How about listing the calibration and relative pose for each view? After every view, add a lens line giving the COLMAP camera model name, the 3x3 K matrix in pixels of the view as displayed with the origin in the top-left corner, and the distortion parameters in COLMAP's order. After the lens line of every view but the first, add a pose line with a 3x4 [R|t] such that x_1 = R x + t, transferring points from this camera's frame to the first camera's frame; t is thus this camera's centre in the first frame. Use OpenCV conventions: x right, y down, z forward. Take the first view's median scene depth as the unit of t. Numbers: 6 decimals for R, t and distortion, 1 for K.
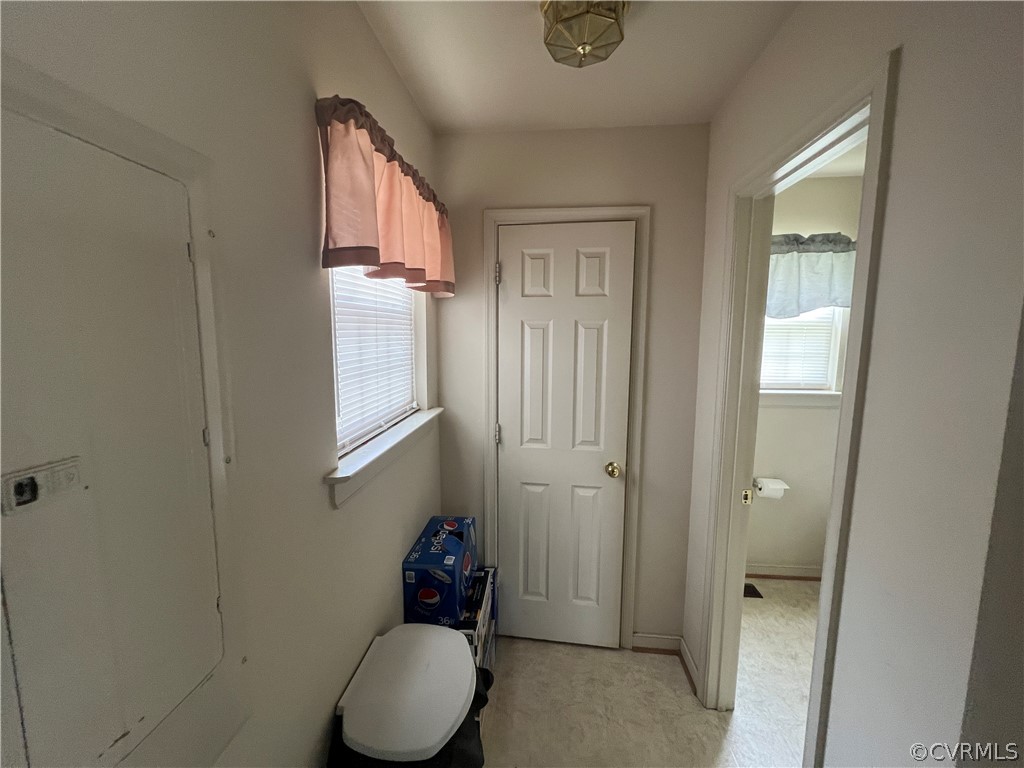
lens RADIAL K [[410.6, 0, 512.1], [0, 410.6, 382.9], [0, 0, 1]] dist [0.000484, 0.000101]
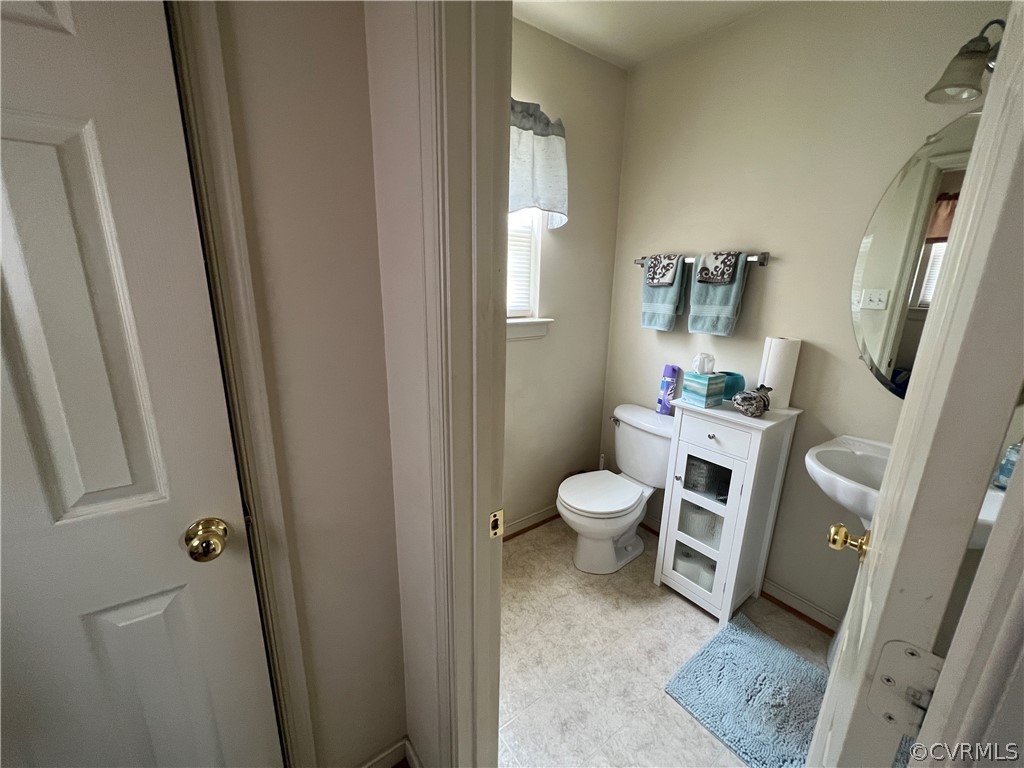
lens RADIAL K [[410.6, 0, 512.1], [0, 410.6, 382.9], [0, 0, 1]] dist [0.000484, 0.000101]
pose [[0.747653, -0.153683, 0.646062, 0.191082], [0.061700, 0.984721, 0.162841, 0.011728], [-0.661217, -0.081886, 0.745712, 0.423849]]
